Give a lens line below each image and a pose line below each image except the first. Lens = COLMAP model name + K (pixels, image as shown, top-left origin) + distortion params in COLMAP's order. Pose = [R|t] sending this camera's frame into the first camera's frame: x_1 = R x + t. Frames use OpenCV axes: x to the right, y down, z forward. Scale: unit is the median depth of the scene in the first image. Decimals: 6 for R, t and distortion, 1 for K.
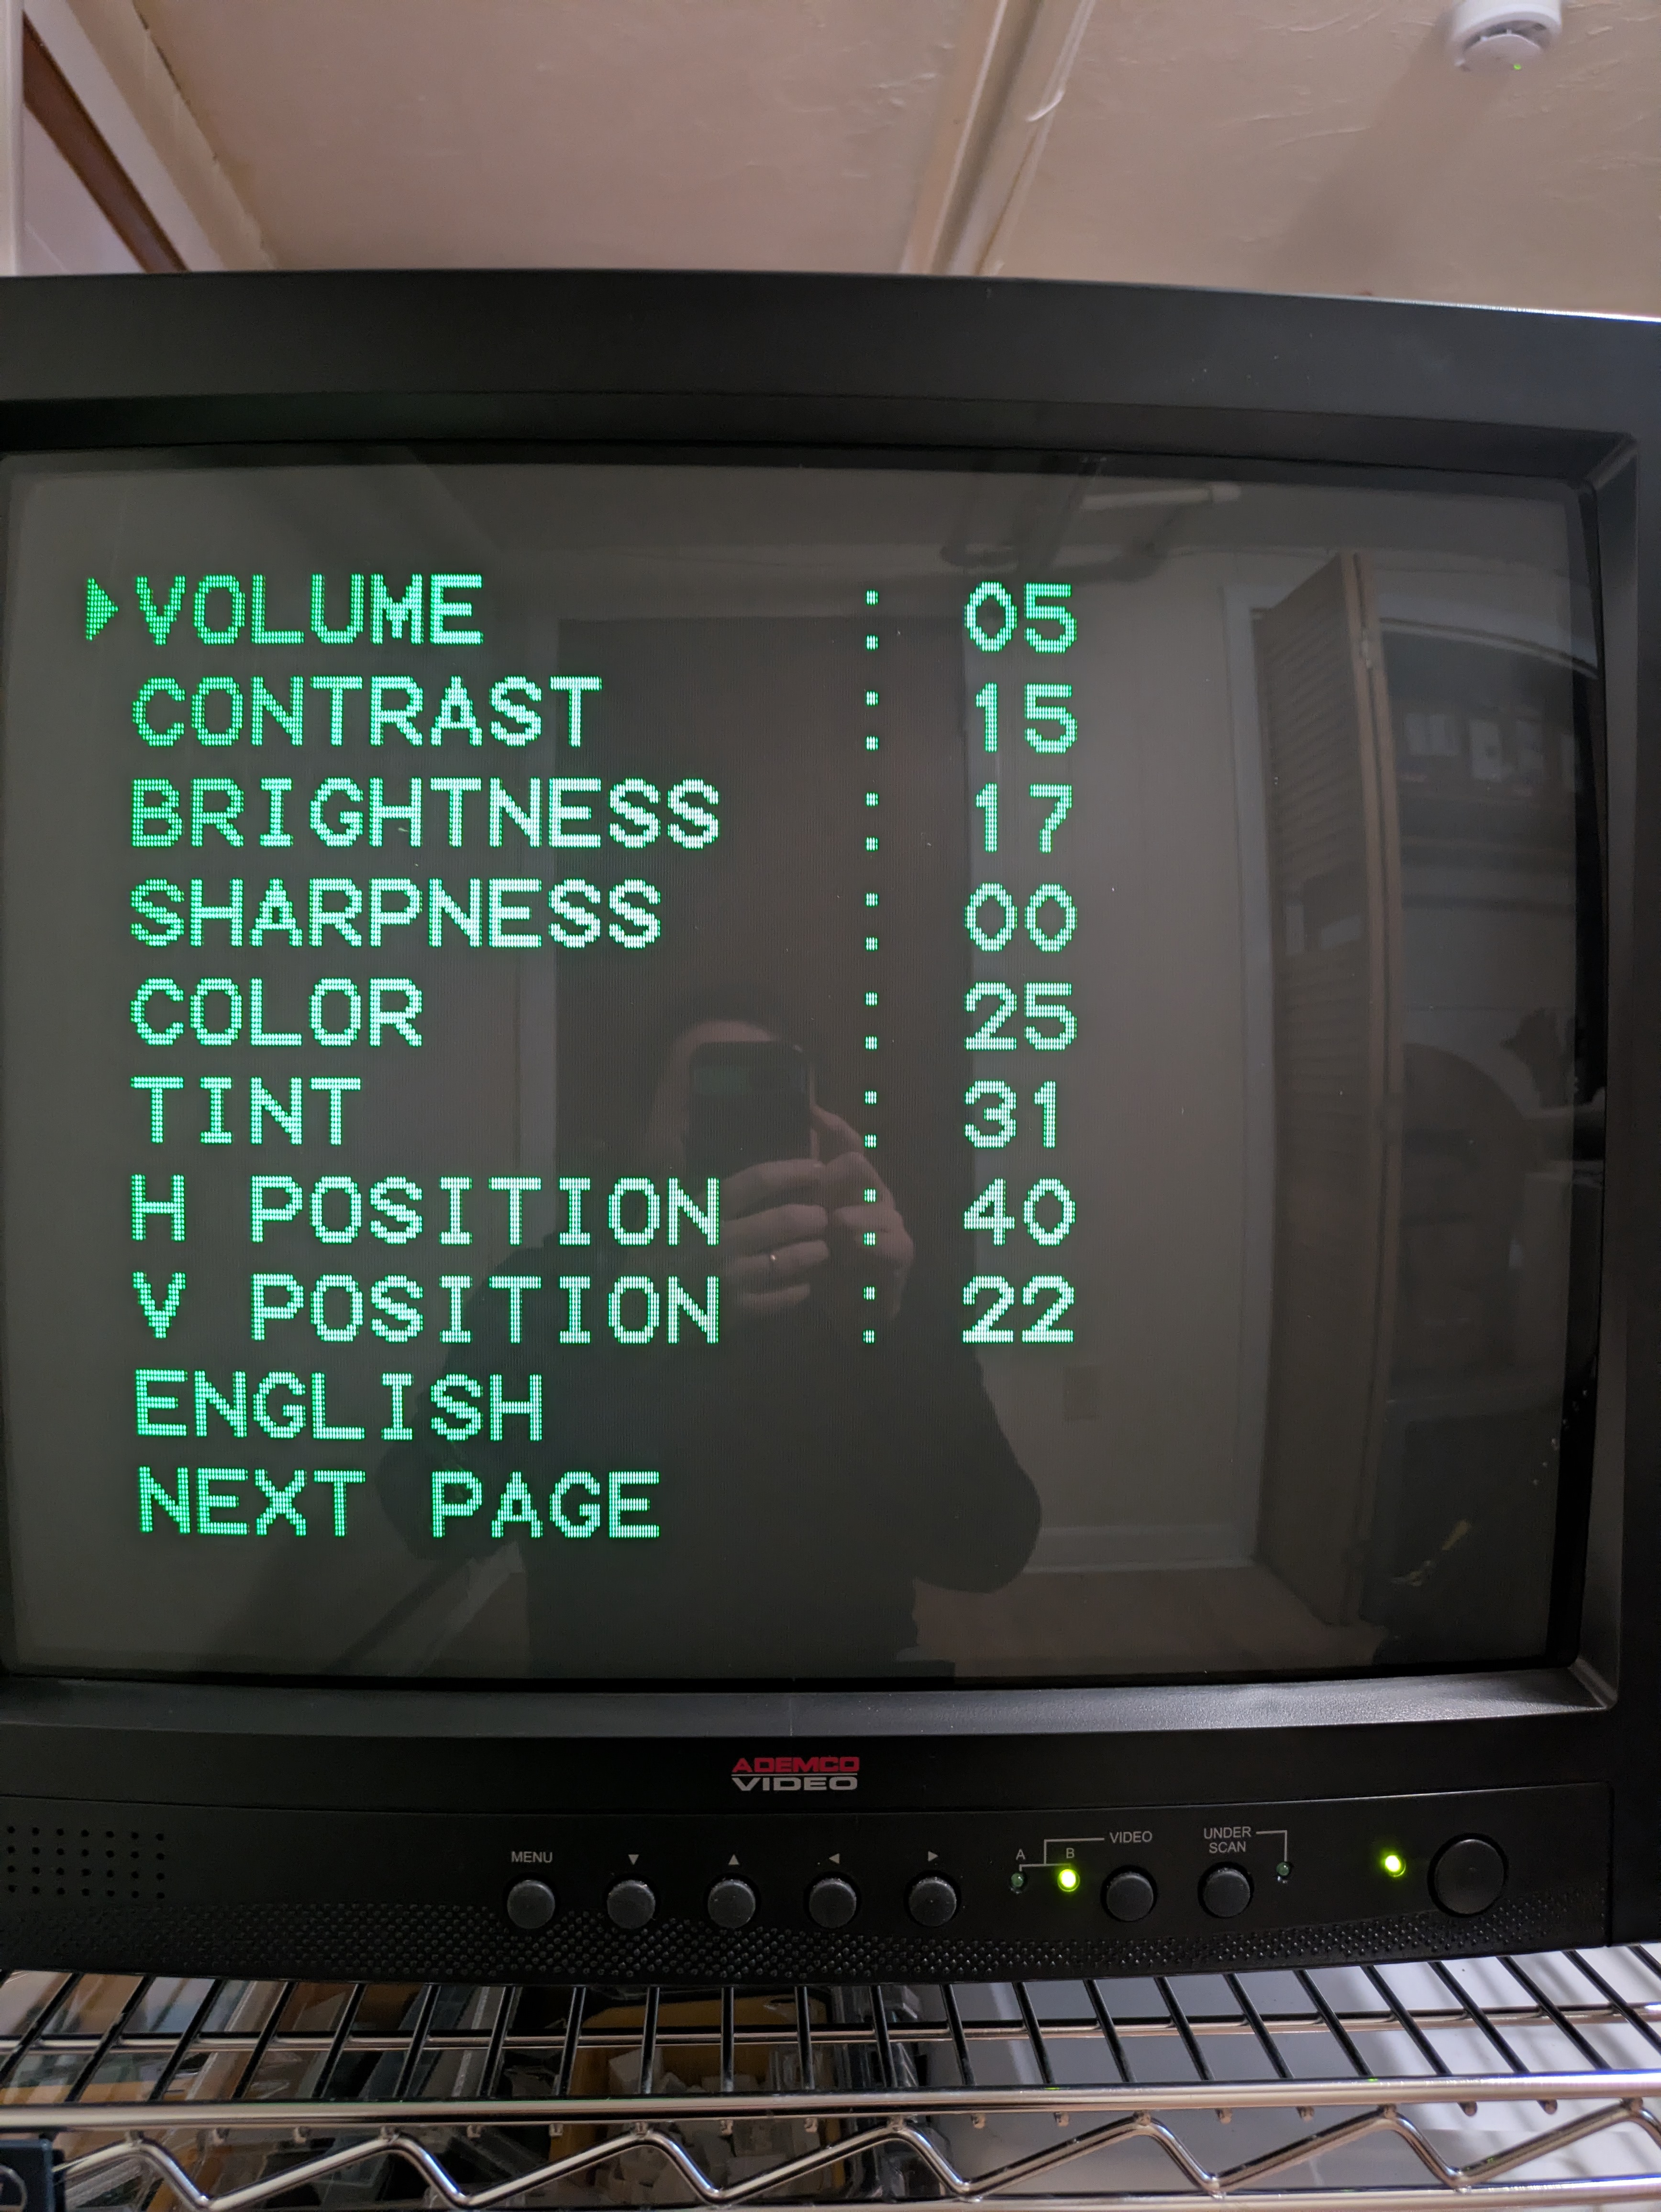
lens RADIAL K [[1601.3, 0, 830.5], [0, 1601.3, 1106.0], [0, 0, 1]] dist [0.004277, 0.004848]
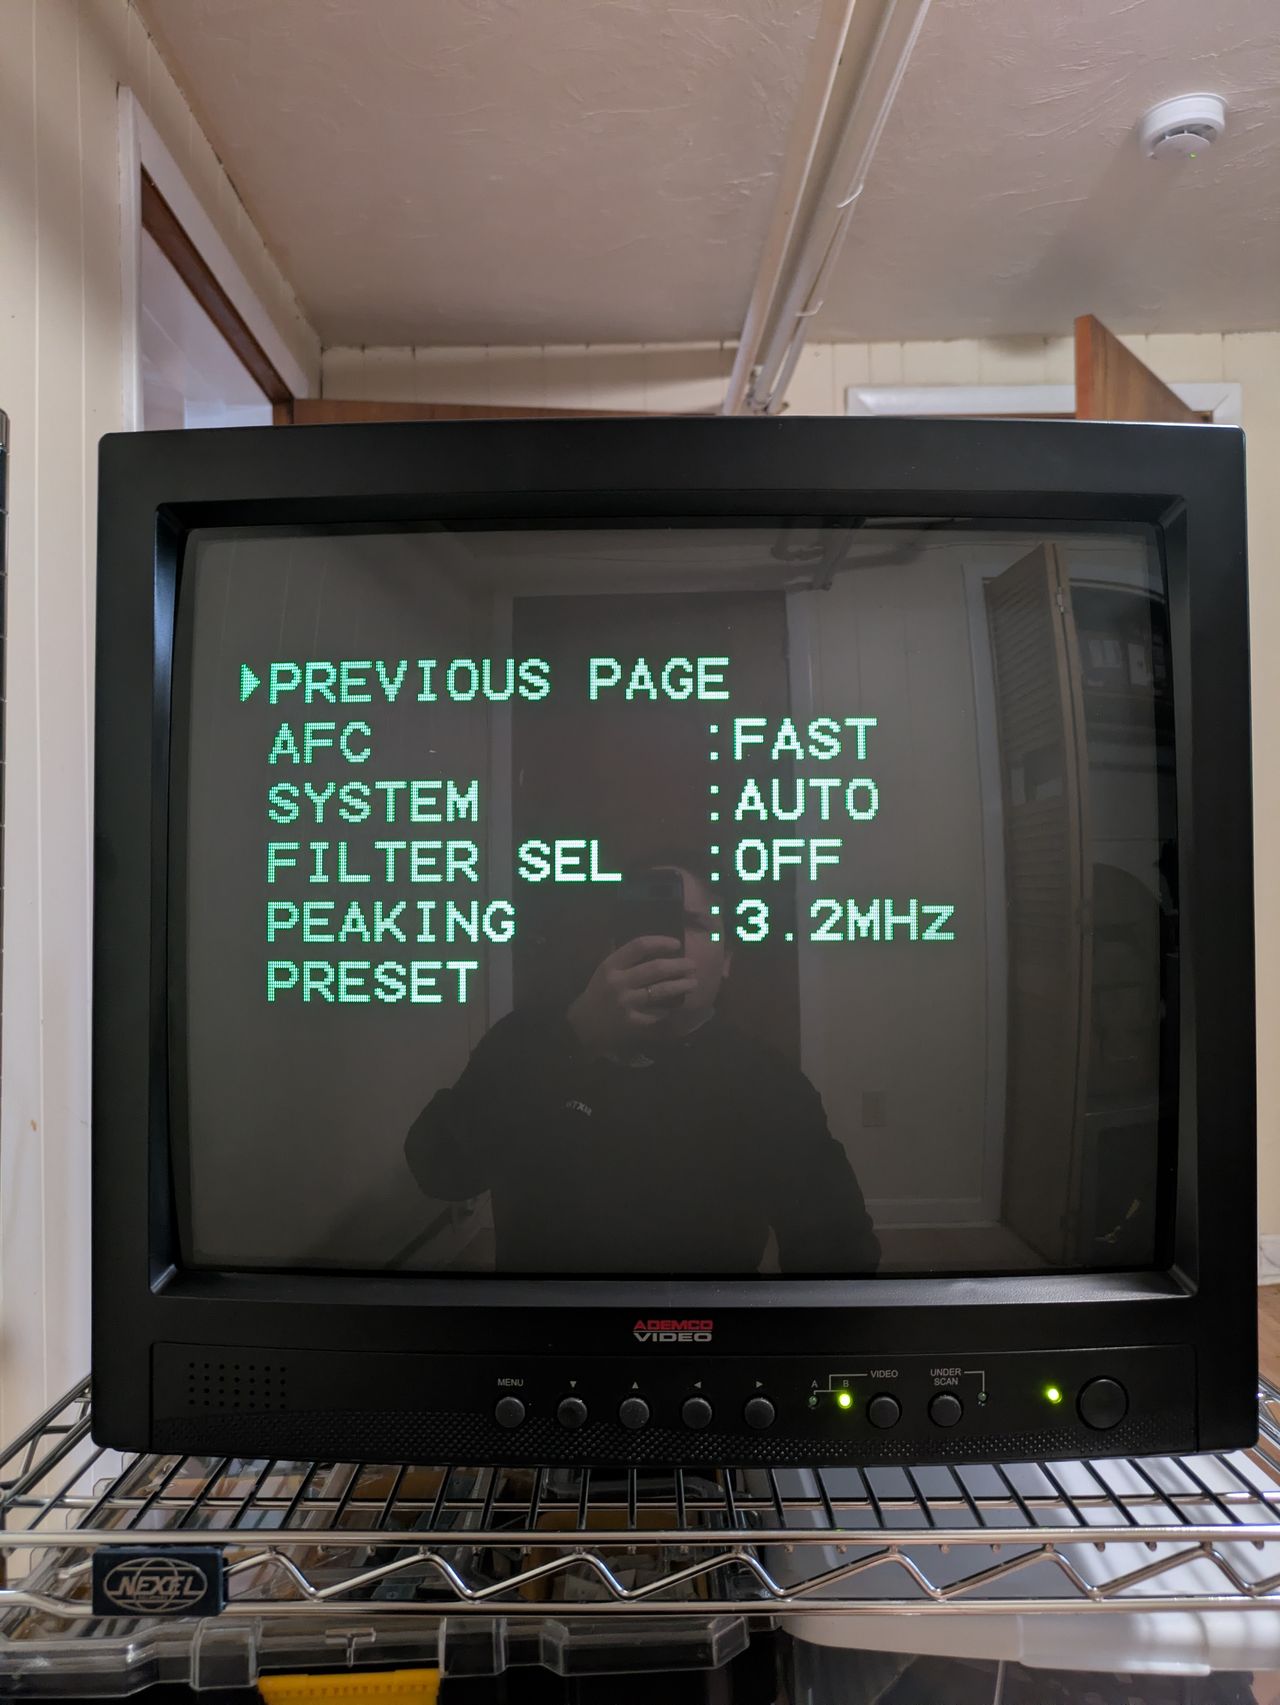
lens RADIAL K [[1244.8, 0, 665.1], [0, 1244.8, 853.2], [0, 0, 1]] dist [0.004400, 0.001514]
pose [[0.999295, -0.010415, -0.036071, 0.019751], [0.008822, 0.998991, -0.044031, -0.008007], [0.036493, 0.043682, 0.998379, -0.263326]]
